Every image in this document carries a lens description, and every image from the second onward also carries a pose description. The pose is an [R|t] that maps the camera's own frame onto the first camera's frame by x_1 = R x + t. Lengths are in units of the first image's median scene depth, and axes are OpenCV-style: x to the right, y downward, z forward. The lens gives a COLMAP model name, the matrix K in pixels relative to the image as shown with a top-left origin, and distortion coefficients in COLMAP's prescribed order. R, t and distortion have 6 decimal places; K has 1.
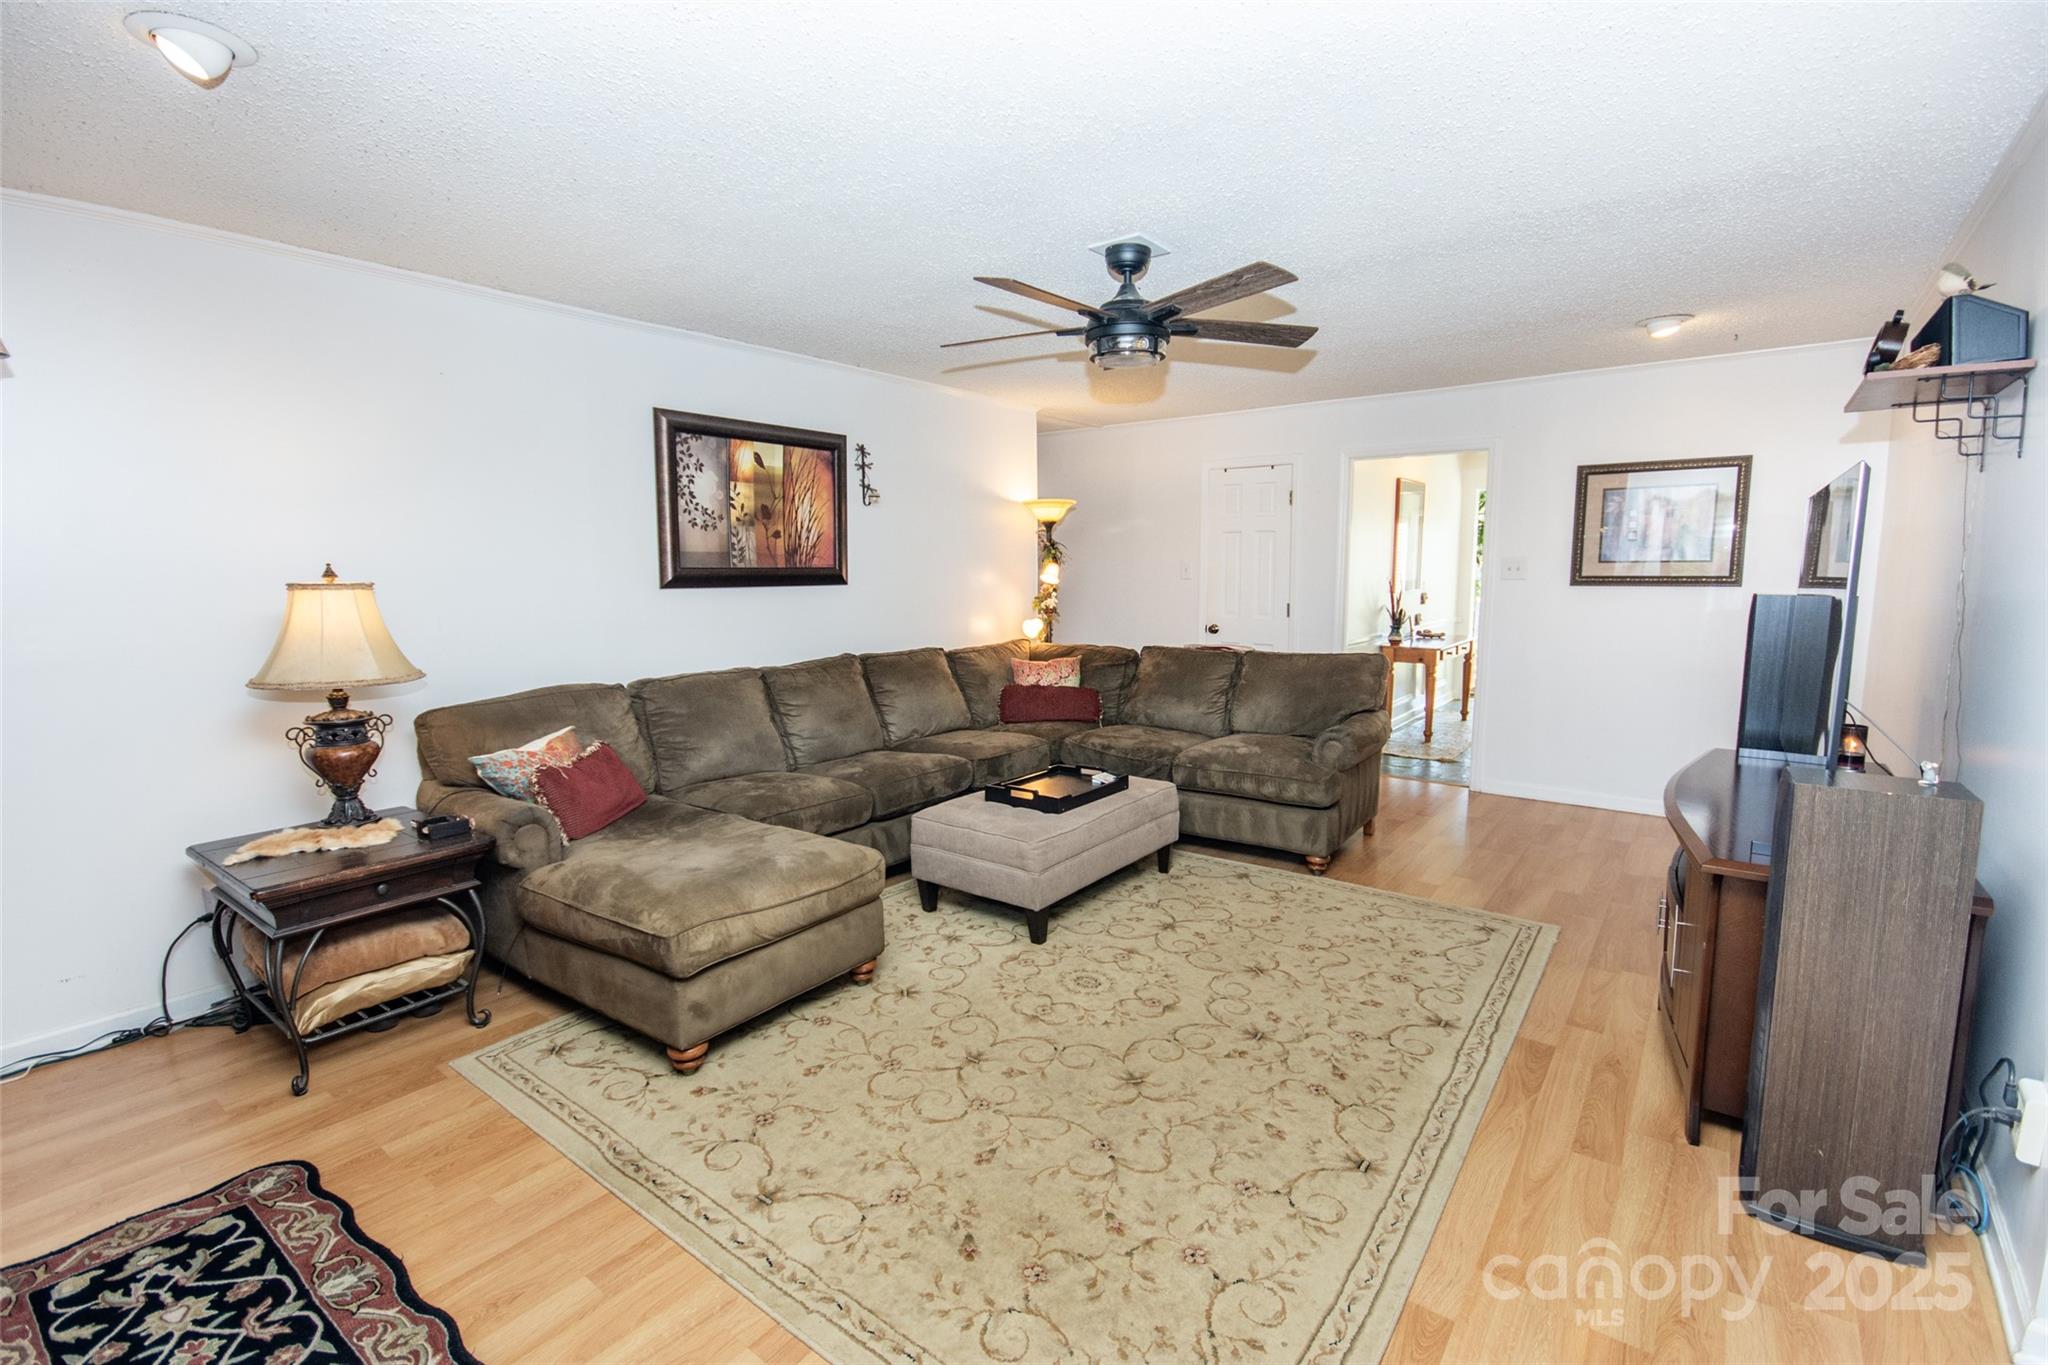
lens RADIAL K [[933.4, 0, 1019.5], [0, 933.4, 676.5], [0, 0, 1]] dist [0.001018, 0.000083]
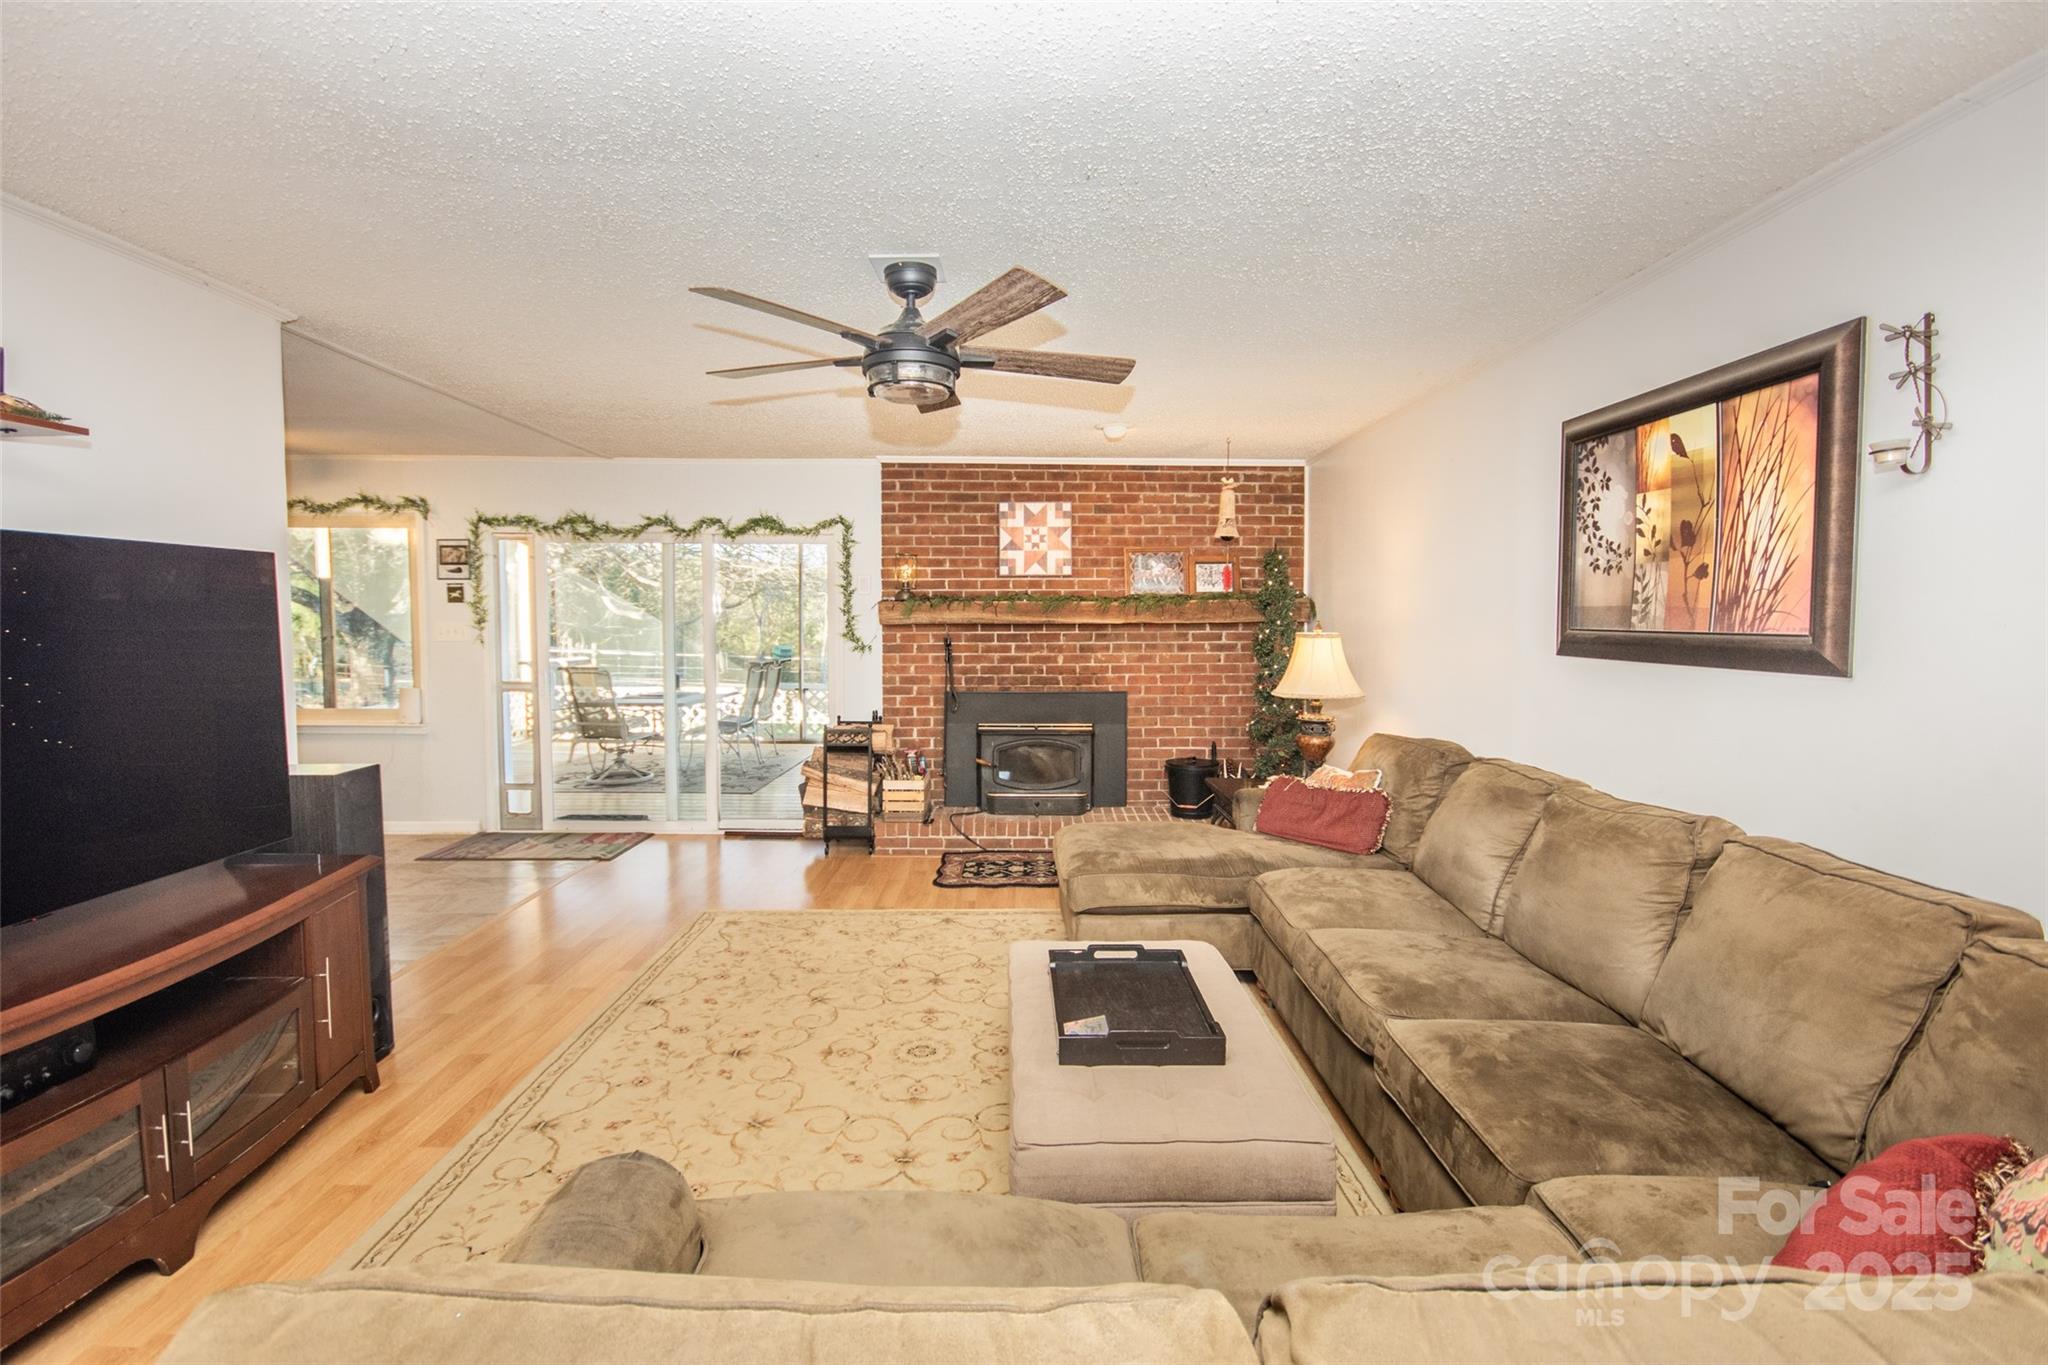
lens RADIAL K [[933.4, 0, 1018.5], [0, 933.4, 674.5], [0, 0, 1]] dist [0.001018, 0.000083]
pose [[-0.794763, 0.036520, -0.605820, 0.403634], [-0.074851, 0.984670, 0.157553, -0.155788], [0.602287, 0.170564, -0.779845, 1.248395]]
